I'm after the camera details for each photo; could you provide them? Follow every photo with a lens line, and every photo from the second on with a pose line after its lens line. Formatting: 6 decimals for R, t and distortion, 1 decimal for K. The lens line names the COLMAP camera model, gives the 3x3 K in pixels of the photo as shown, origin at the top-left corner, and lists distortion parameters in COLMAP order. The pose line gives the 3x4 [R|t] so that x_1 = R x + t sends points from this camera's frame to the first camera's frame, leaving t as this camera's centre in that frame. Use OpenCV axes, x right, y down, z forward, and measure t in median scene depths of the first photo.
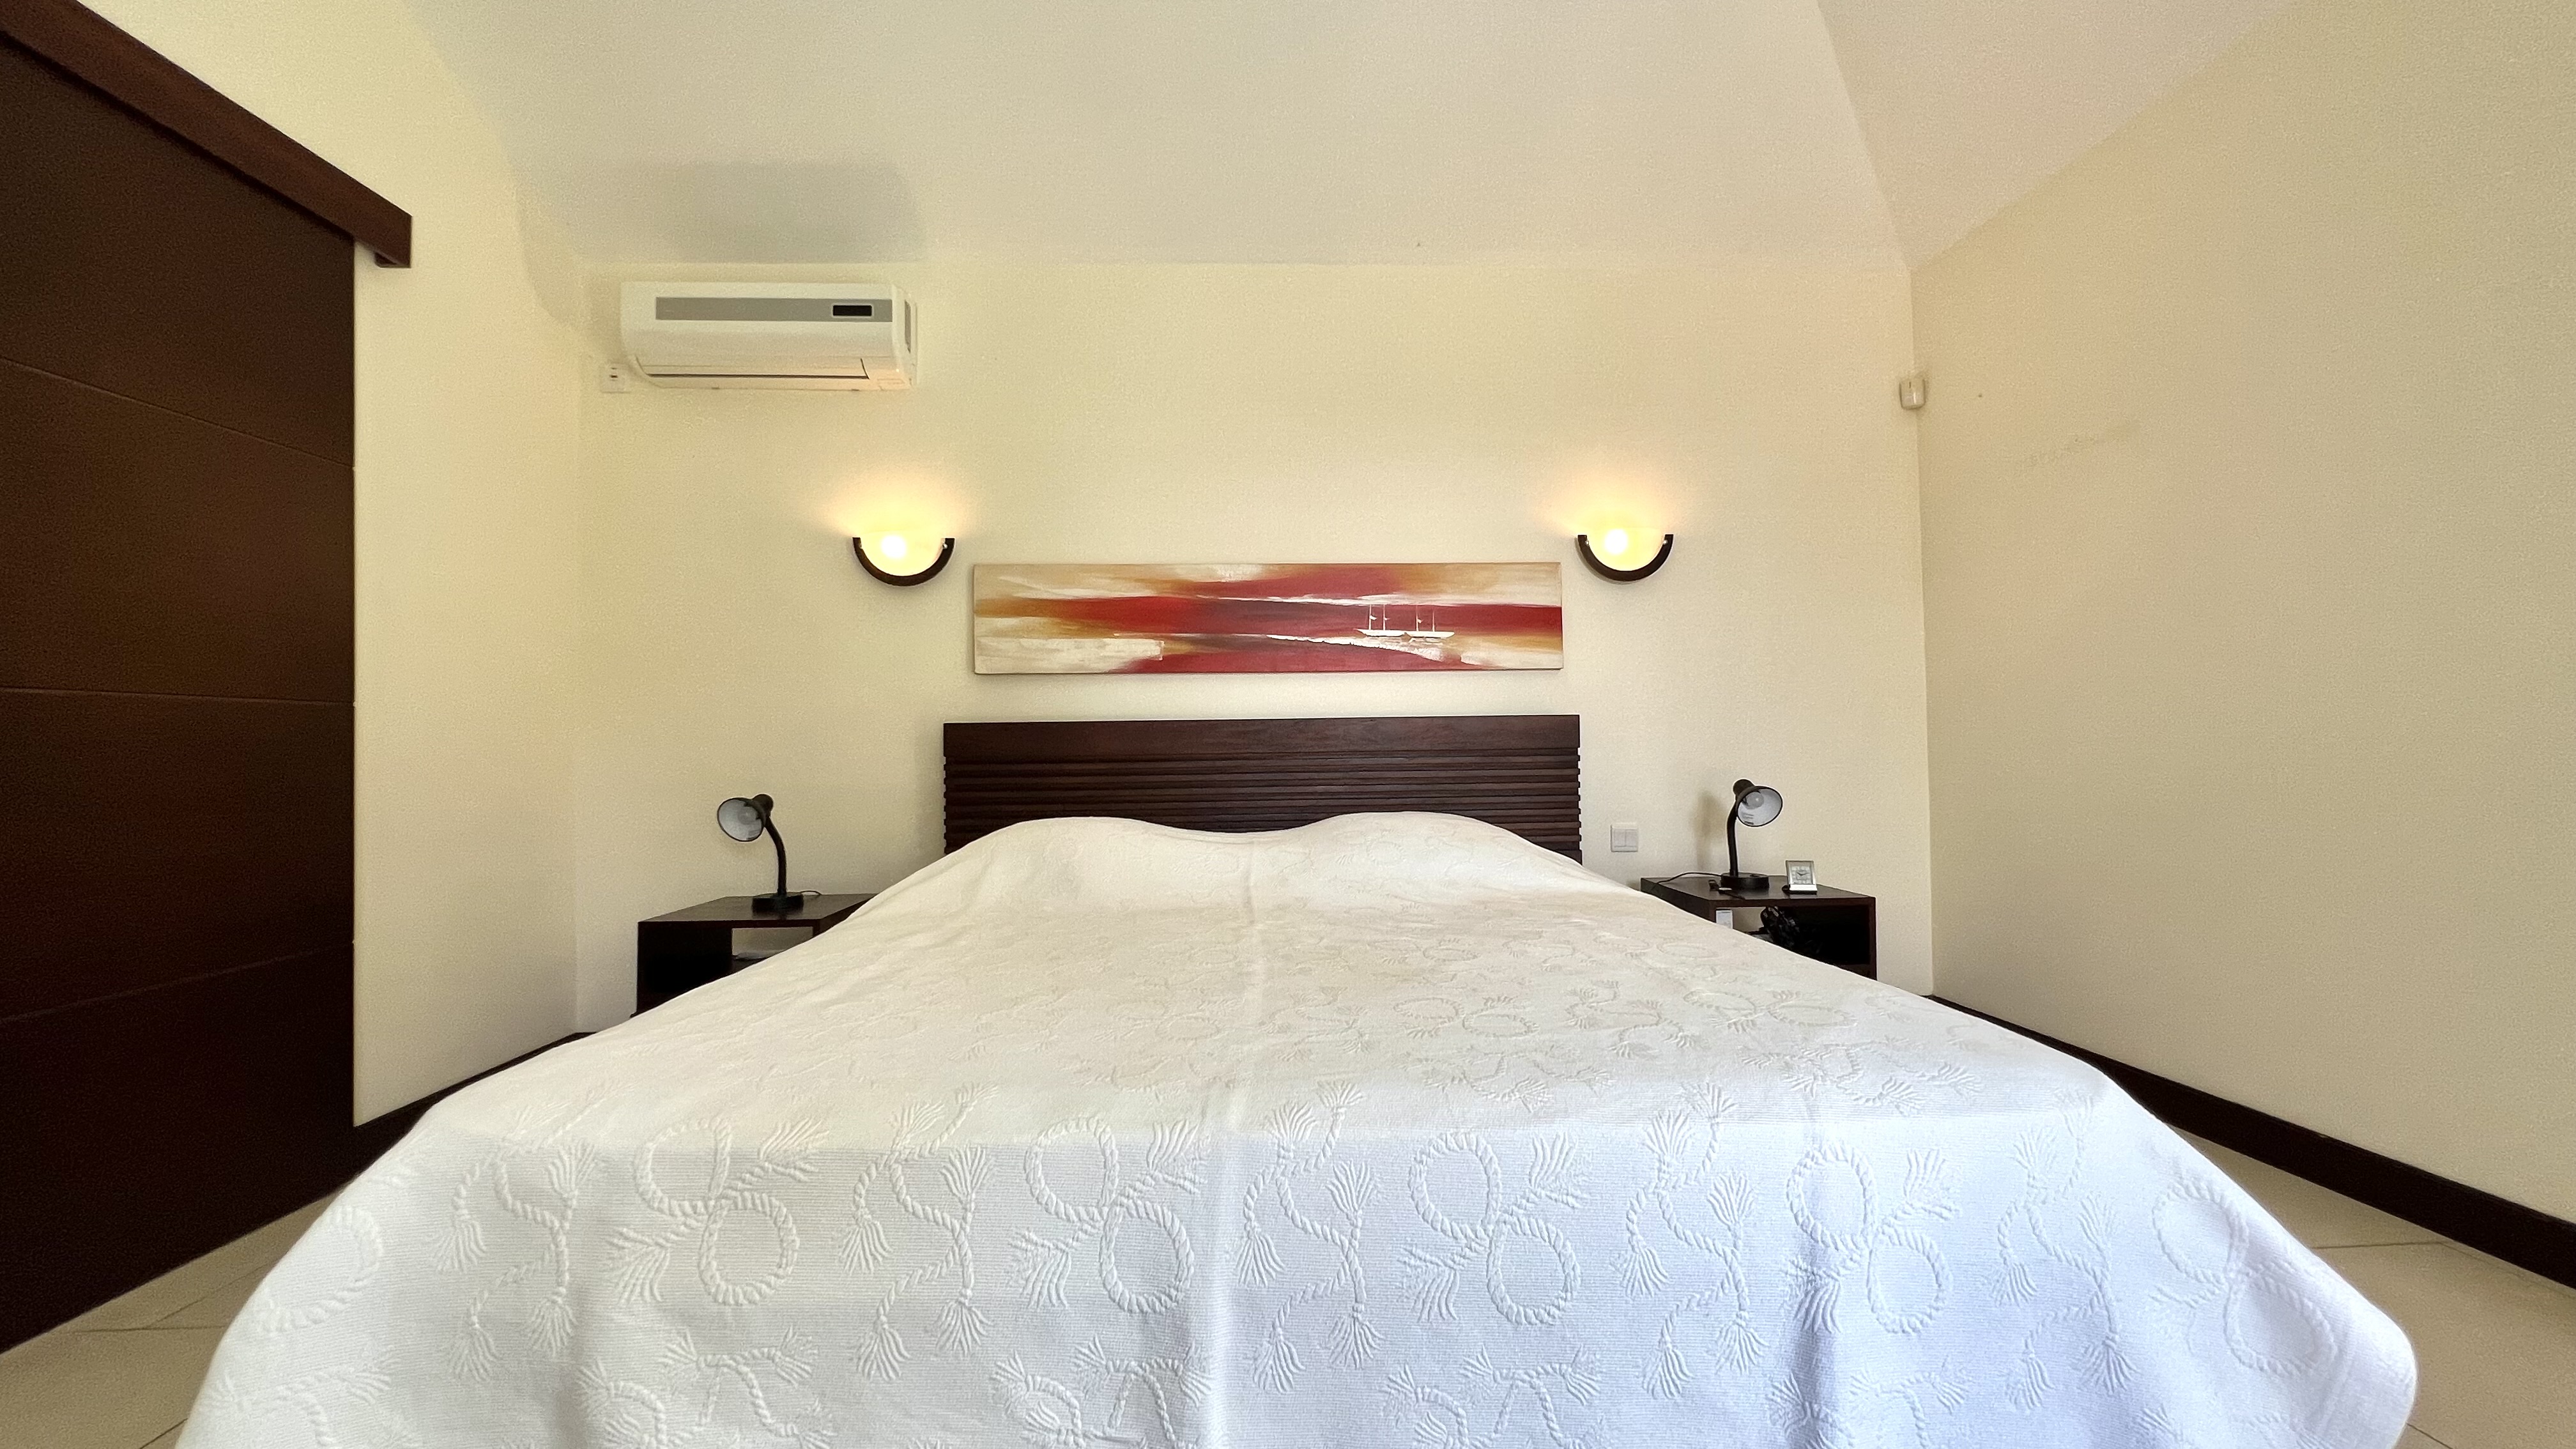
lens RADIAL K [[1037.2, 0, 1287.9], [0, 1037.2, 720.7], [0, 0, 1]] dist [-0.004659, -0.000151]
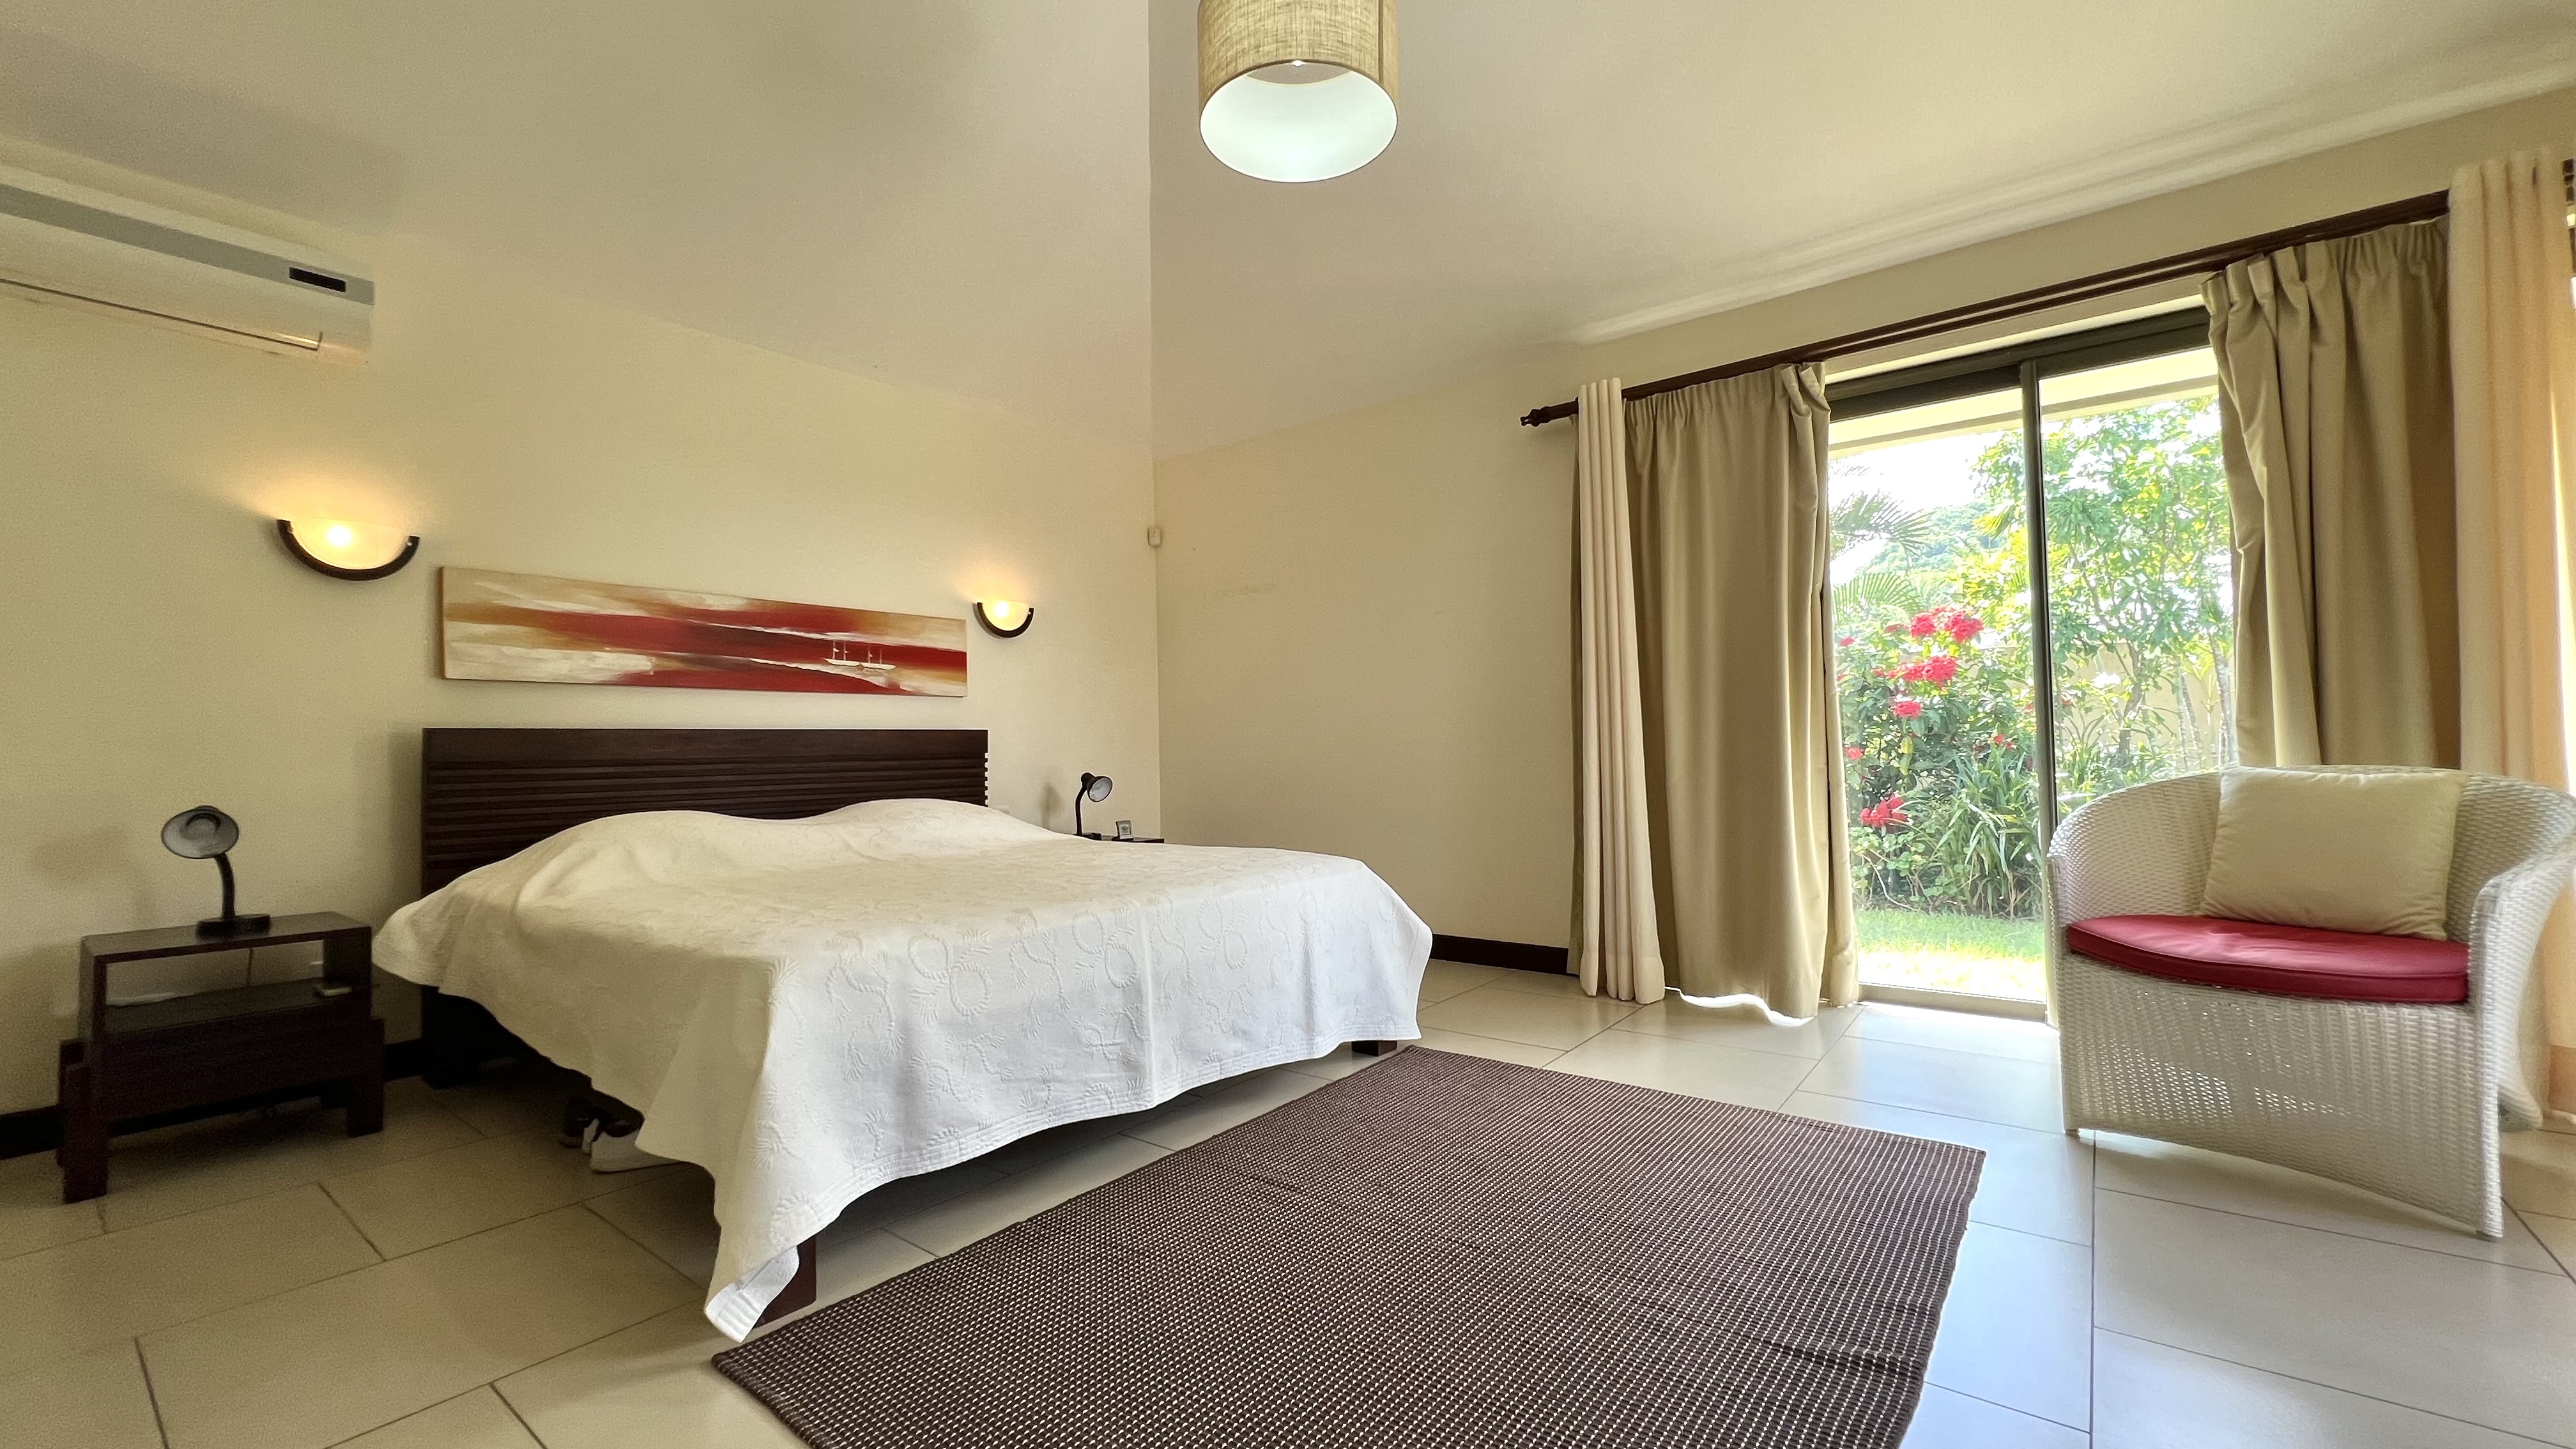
lens RADIAL K [[1029.1, 0, 1287.1], [0, 1029.1, 723.2], [0, 0, 1]] dist [0.000008, 0.000093]
pose [[0.655114, 0.020103, 0.755262, -0.506667], [-0.008360, 0.999778, -0.019359, 0.009364], [-0.755484, 0.006368, 0.655137, -0.237217]]
